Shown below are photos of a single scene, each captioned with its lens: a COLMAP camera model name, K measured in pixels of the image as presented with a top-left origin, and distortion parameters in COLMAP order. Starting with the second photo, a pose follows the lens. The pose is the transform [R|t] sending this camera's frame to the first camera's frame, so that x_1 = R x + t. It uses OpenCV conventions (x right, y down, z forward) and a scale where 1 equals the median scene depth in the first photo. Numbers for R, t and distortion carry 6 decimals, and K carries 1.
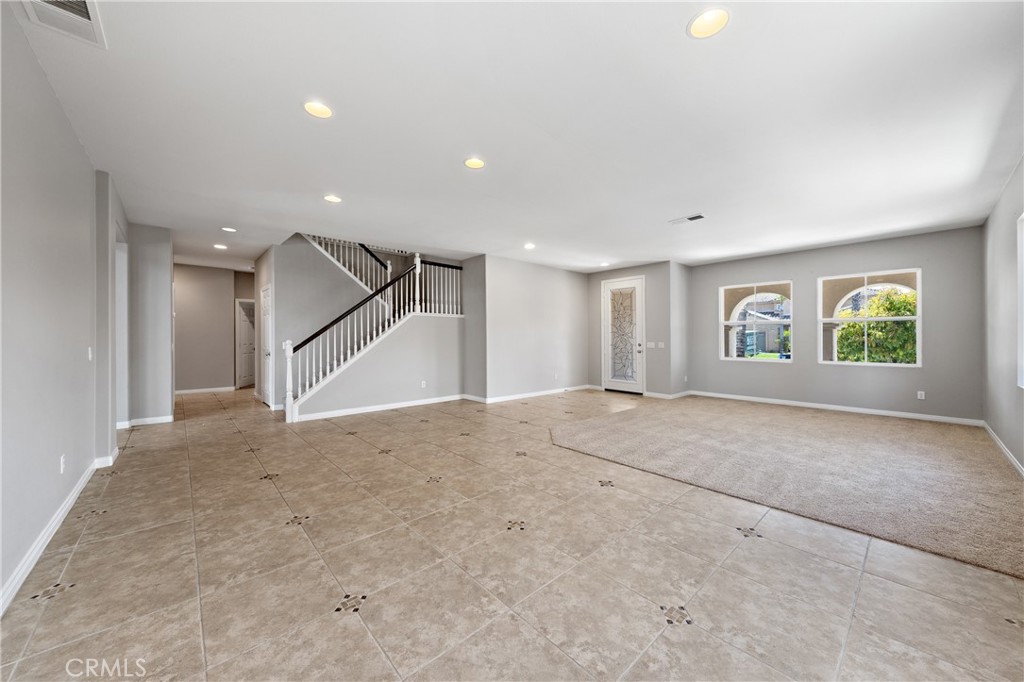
lens RADIAL K [[355.9, 0, 507.9], [0, 355.9, 345.0], [0, 0, 1]] dist [0.012034, -0.000176]
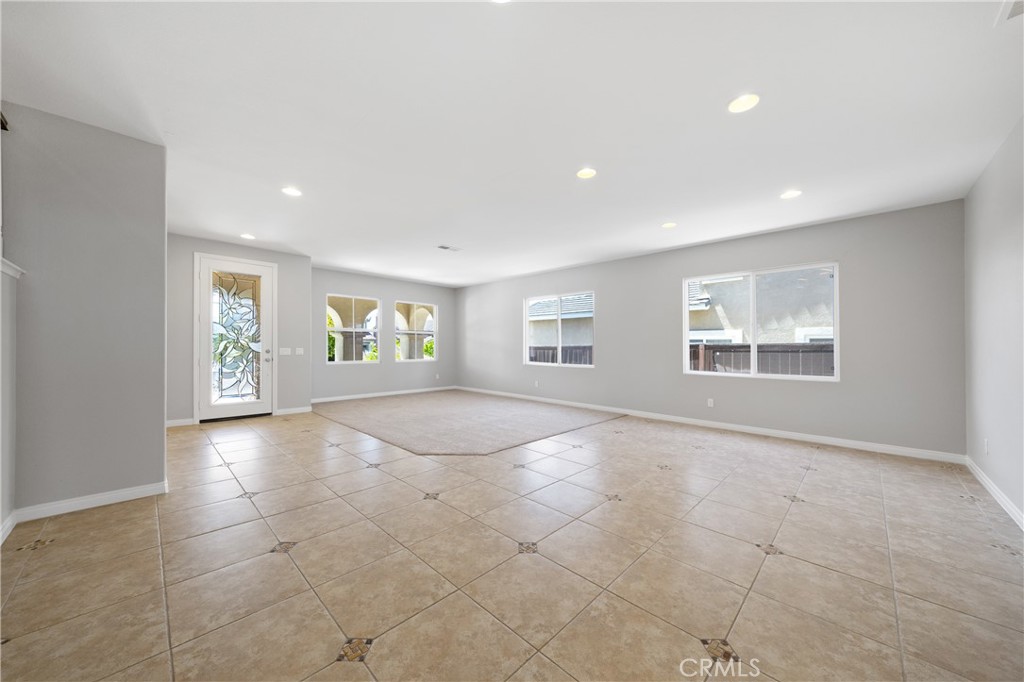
lens RADIAL K [[355.9, 0, 513.2], [0, 355.9, 342.6], [0, 0, 1]] dist [0.012034, -0.000176]
pose [[-0.049669, 0.007632, 0.998737, -1.395477], [0.008405, 0.999939, -0.007224, -0.030227], [-0.998730, 0.008036, -0.049730, 1.606807]]
